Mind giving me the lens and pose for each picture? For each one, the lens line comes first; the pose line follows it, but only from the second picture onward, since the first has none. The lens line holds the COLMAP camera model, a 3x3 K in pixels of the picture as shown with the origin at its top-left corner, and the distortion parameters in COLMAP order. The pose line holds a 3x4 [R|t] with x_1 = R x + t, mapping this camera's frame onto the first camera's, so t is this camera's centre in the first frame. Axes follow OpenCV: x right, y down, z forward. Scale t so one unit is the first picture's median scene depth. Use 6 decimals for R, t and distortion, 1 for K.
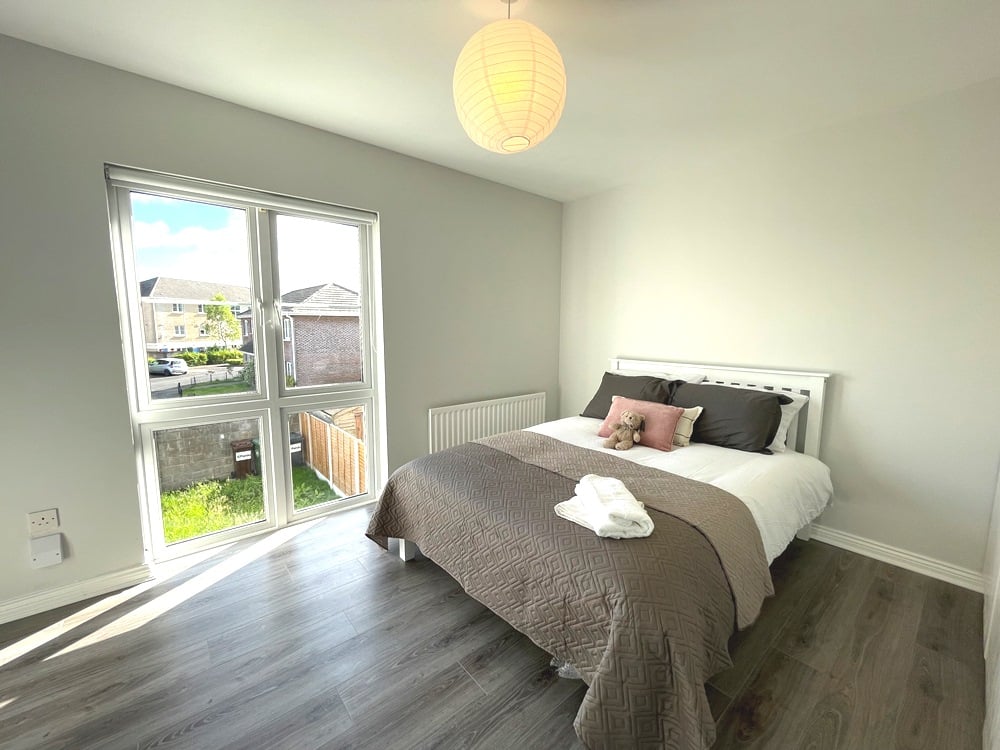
lens RADIAL K [[406.9, 0, 500.7], [0, 406.9, 372.9], [0, 0, 1]] dist [0.001278, 0.000137]
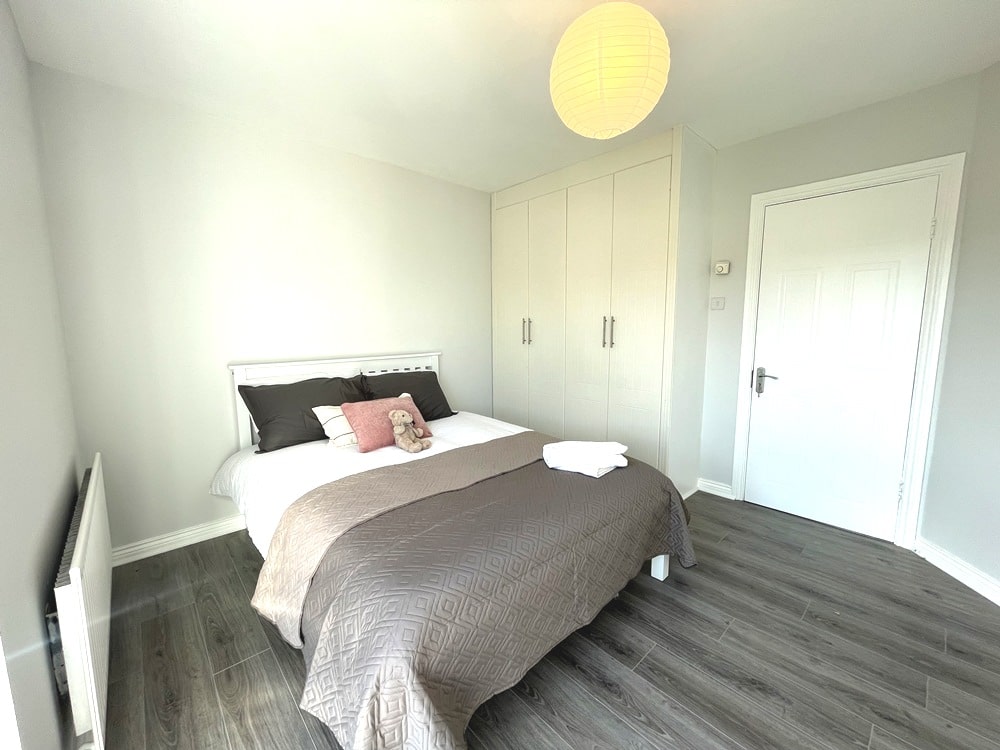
lens RADIAL K [[406.9, 0, 494.2], [0, 406.9, 378.9], [0, 0, 1]] dist [0.001278, 0.000137]
pose [[-0.041703, -0.134327, 0.990059, -0.766718], [0.126200, 0.982277, 0.138587, -0.098853], [-0.991128, 0.130725, -0.024012, 1.030277]]
